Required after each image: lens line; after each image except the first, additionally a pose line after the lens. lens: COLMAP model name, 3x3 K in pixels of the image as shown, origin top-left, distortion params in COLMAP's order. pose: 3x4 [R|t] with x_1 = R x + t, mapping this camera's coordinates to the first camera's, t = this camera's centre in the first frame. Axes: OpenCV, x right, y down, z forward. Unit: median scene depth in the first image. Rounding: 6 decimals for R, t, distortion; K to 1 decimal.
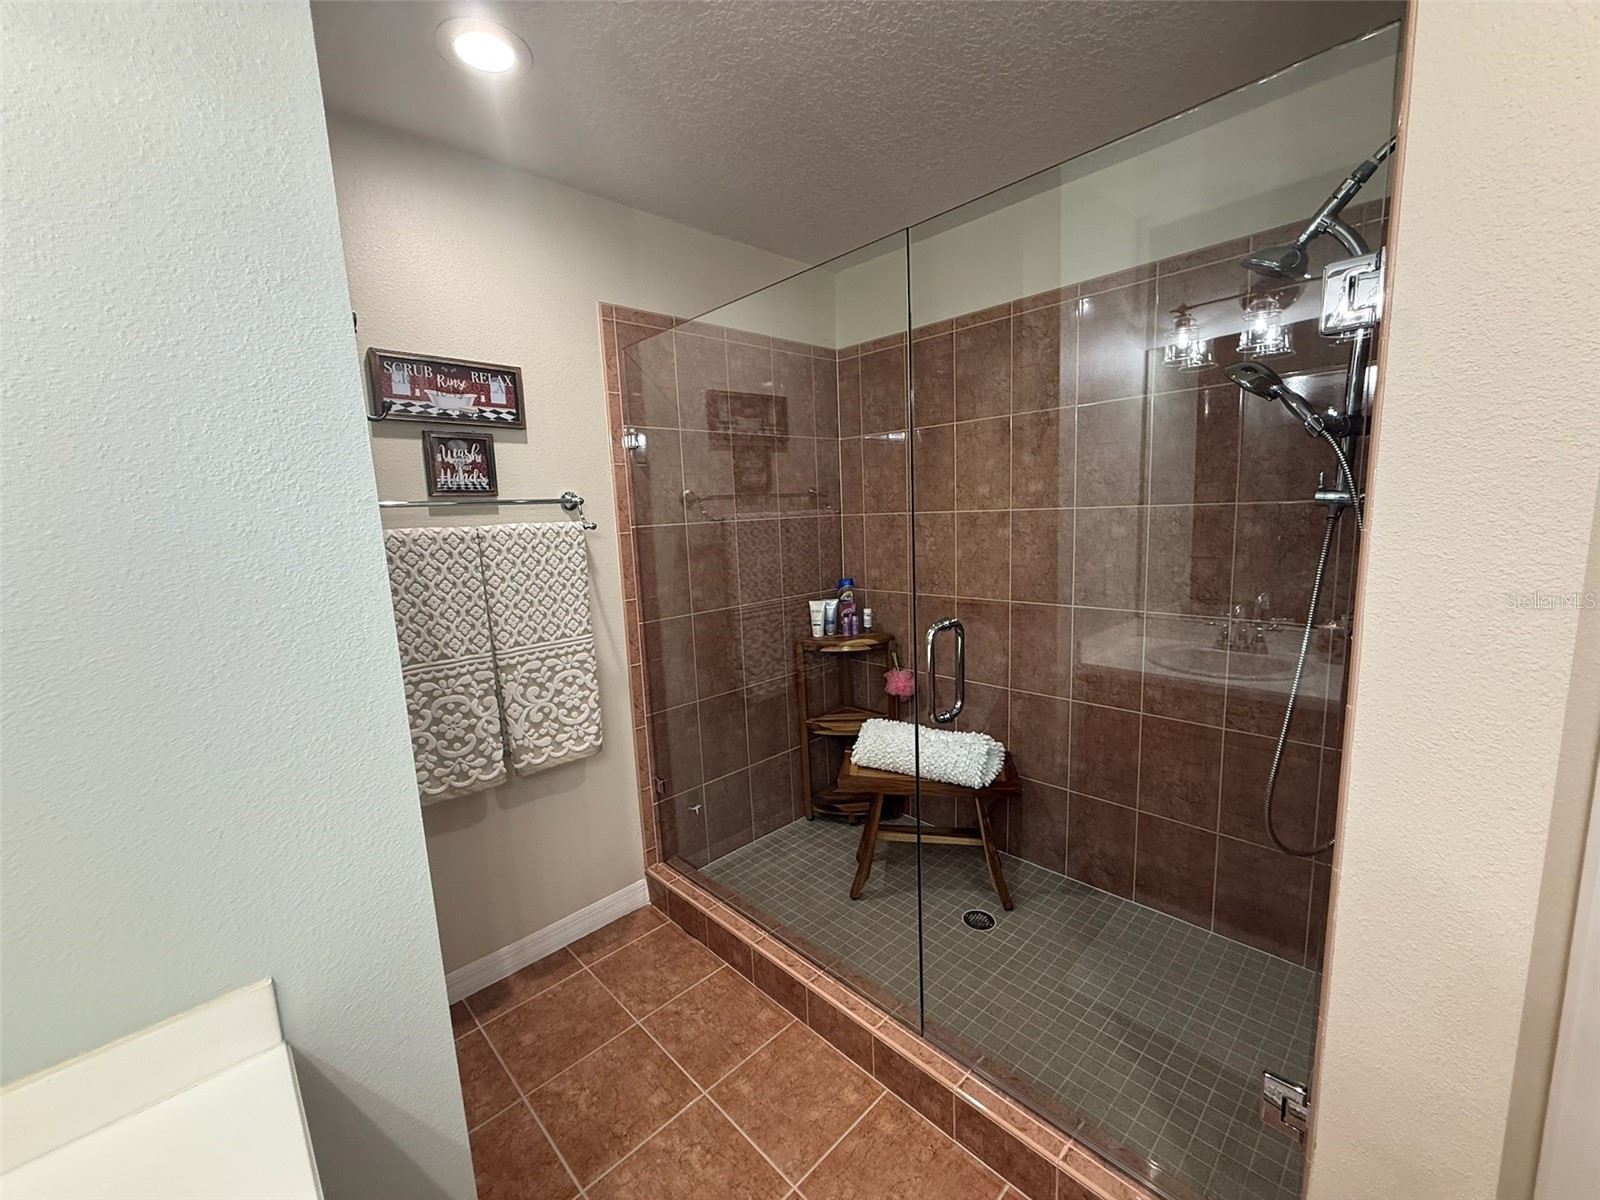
lens RADIAL K [[636.5, 0, 797.5], [0, 636.5, 602.2], [0, 0, 1]] dist [-0.000206, -0.000037]
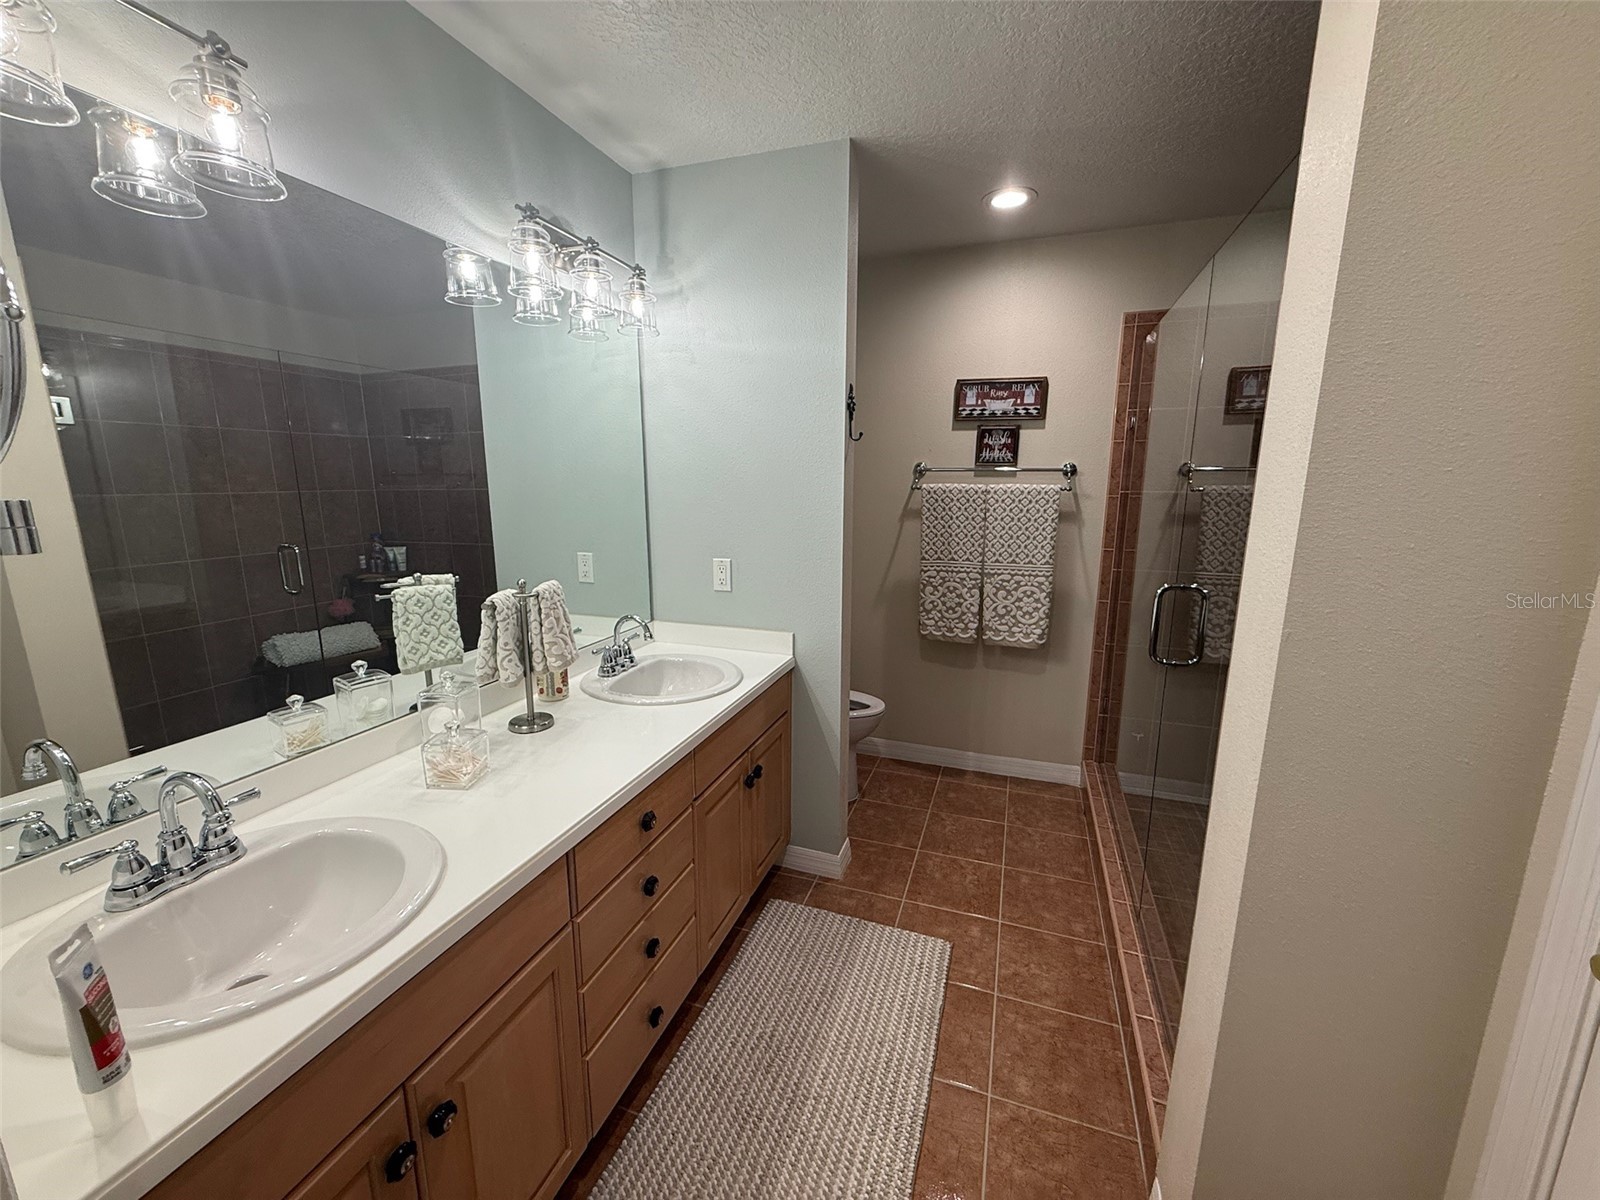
lens RADIAL K [[636.5, 0, 797.5], [0, 636.5, 602.2], [0, 0, 1]] dist [-0.000206, -0.000037]
pose [[0.444738, 0.215149, -0.869436, 0.716968], [-0.151159, 0.974826, 0.163906, -0.018537], [0.882813, 0.058528, 0.466064, -0.158954]]
